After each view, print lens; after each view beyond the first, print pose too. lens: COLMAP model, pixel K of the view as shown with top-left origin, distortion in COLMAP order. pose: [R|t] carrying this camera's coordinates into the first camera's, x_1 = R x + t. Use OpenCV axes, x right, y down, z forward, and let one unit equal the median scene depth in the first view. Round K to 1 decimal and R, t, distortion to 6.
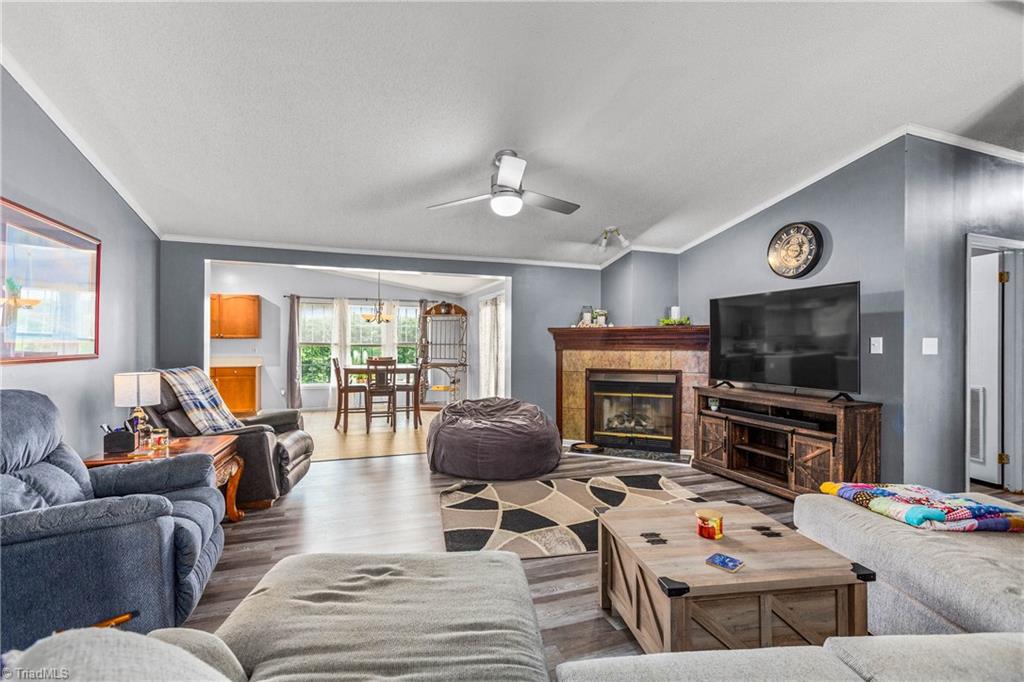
lens RADIAL K [[465.7, 0, 518.9], [0, 465.7, 345.6], [0, 0, 1]] dist [0.003118, -0.000255]
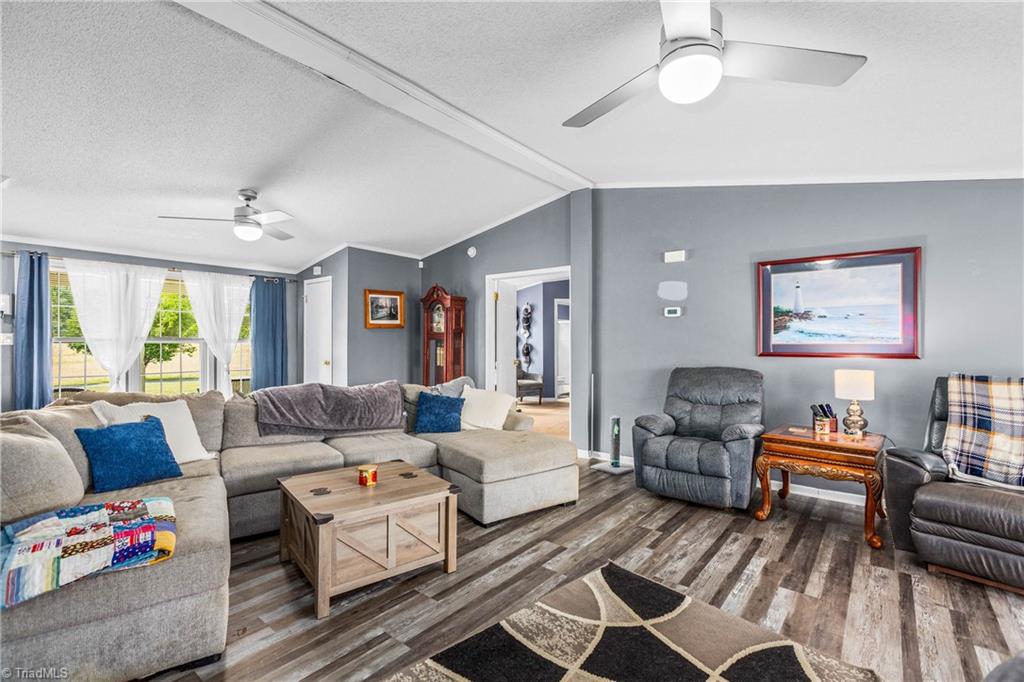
lens RADIAL K [[465.7, 0, 511.3], [0, 465.7, 335.5], [0, 0, 1]] dist [0.003118, -0.000255]
pose [[-0.871451, -0.025561, -0.489816, 0.359764], [-0.011945, 0.999451, -0.030904, 0.007740], [0.490337, -0.021080, -0.871278, 1.195553]]
